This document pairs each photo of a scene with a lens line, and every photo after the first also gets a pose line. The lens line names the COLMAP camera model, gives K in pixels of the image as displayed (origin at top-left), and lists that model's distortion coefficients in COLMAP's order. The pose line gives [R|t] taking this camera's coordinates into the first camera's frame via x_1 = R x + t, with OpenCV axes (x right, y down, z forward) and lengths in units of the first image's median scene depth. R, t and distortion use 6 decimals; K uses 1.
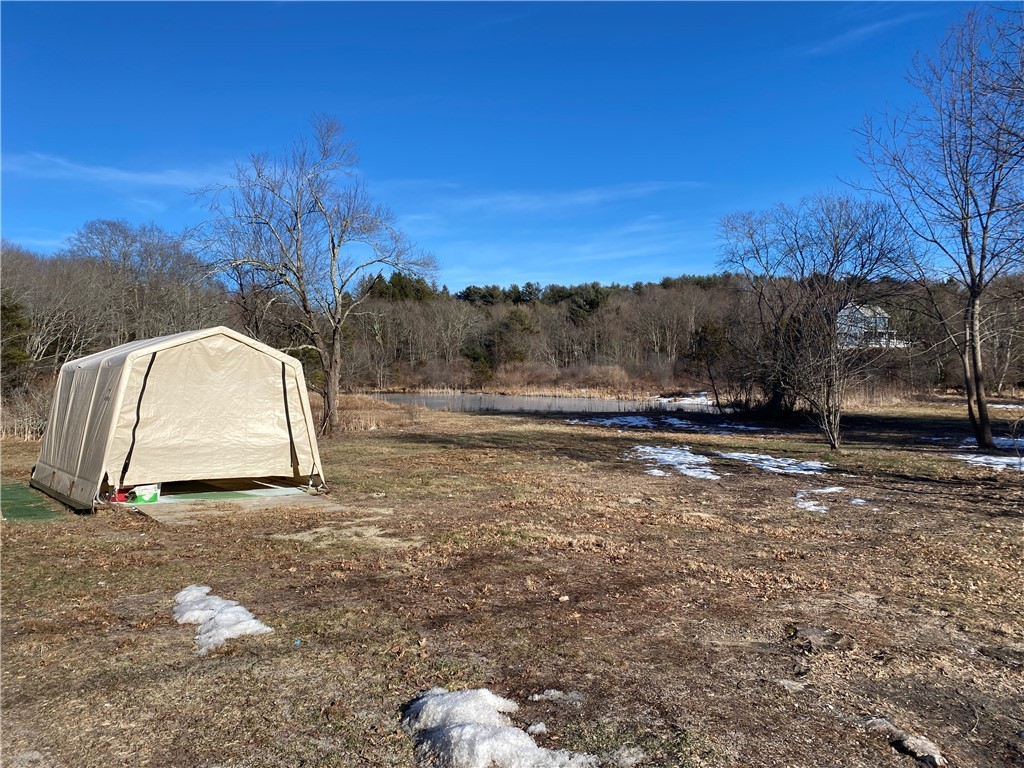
lens RADIAL K [[771.1, 0, 512.0], [0, 771.1, 384.0], [0, 0, 1]] dist [0.026134, 0.000205]
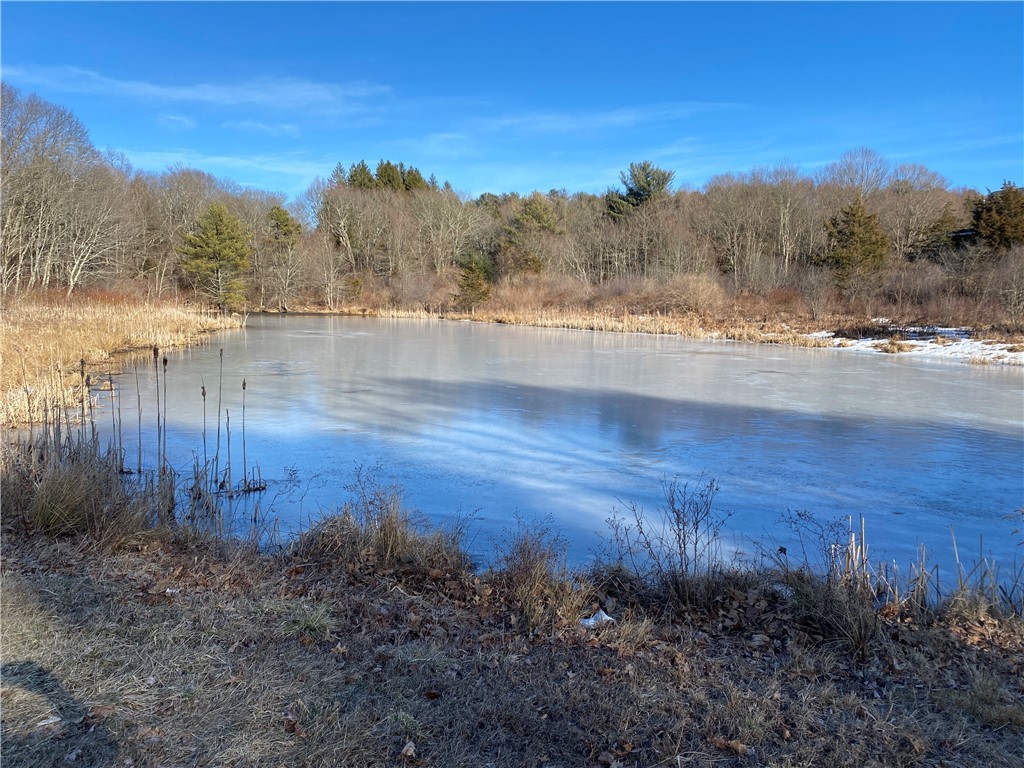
lens RADIAL K [[771.1, 0, 512.0], [0, 771.1, 384.0], [0, 0, 1]] dist [0.026134, 0.000205]
pose [[0.999385, 0.022741, -0.026697, 0.010780], [-0.020041, 0.995044, 0.097398, 0.002179], [0.028779, -0.096803, 0.994887, 0.314967]]
